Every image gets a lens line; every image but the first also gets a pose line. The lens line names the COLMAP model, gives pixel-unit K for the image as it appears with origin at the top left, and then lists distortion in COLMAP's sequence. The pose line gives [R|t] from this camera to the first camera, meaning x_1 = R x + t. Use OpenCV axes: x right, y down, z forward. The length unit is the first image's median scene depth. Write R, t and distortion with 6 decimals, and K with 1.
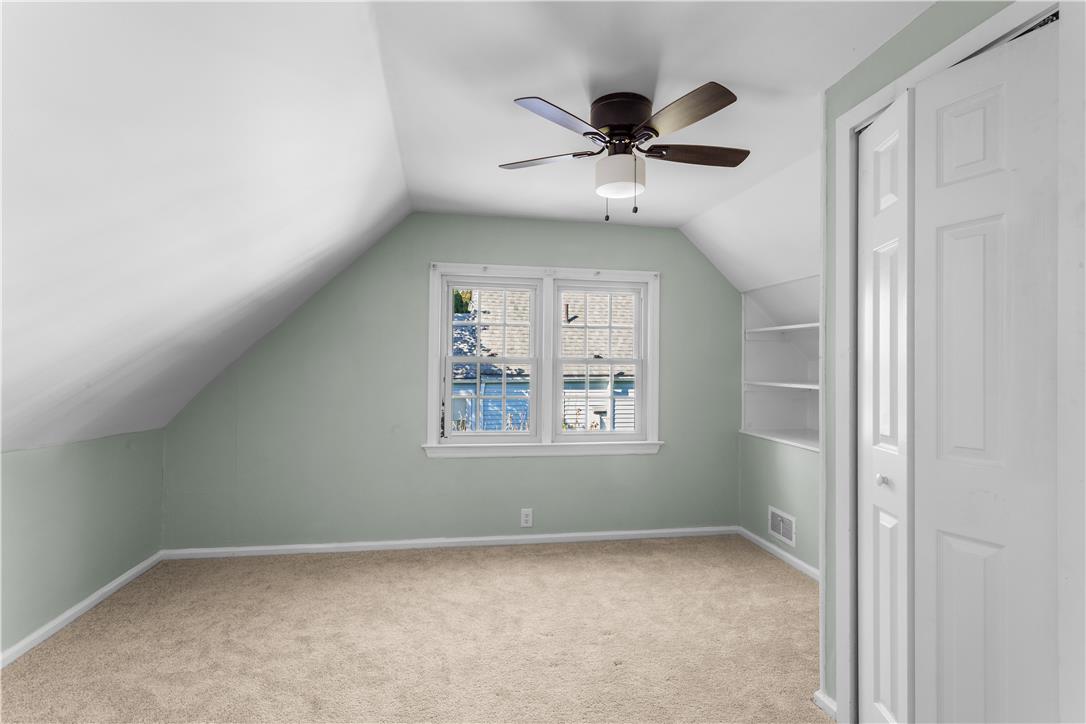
lens RADIAL K [[522.6, 0, 543.0], [0, 522.6, 362.0], [0, 0, 1]] dist [-0.000393, -0.000157]
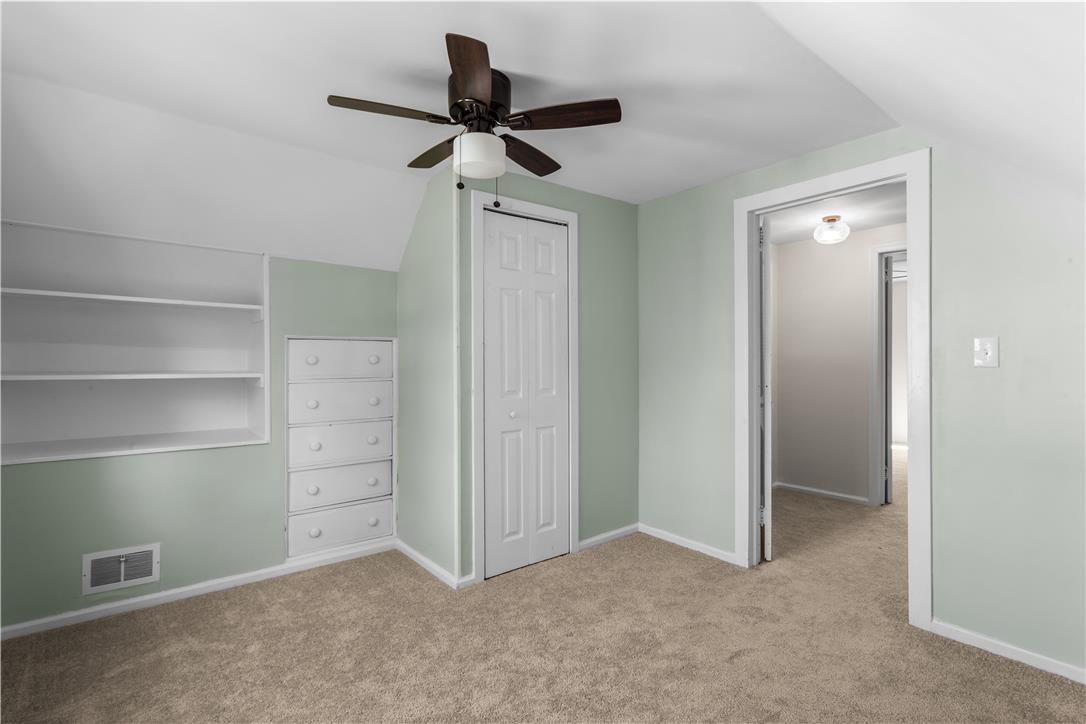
lens RADIAL K [[522.6, 0, 543.0], [0, 522.6, 362.0], [0, 0, 1]] dist [-0.000393, -0.000157]
pose [[-0.486873, -0.008077, 0.873436, -0.470667], [-0.011951, 0.999925, 0.002586, 0.014951], [-0.873391, -0.009179, -0.486933, 0.845663]]
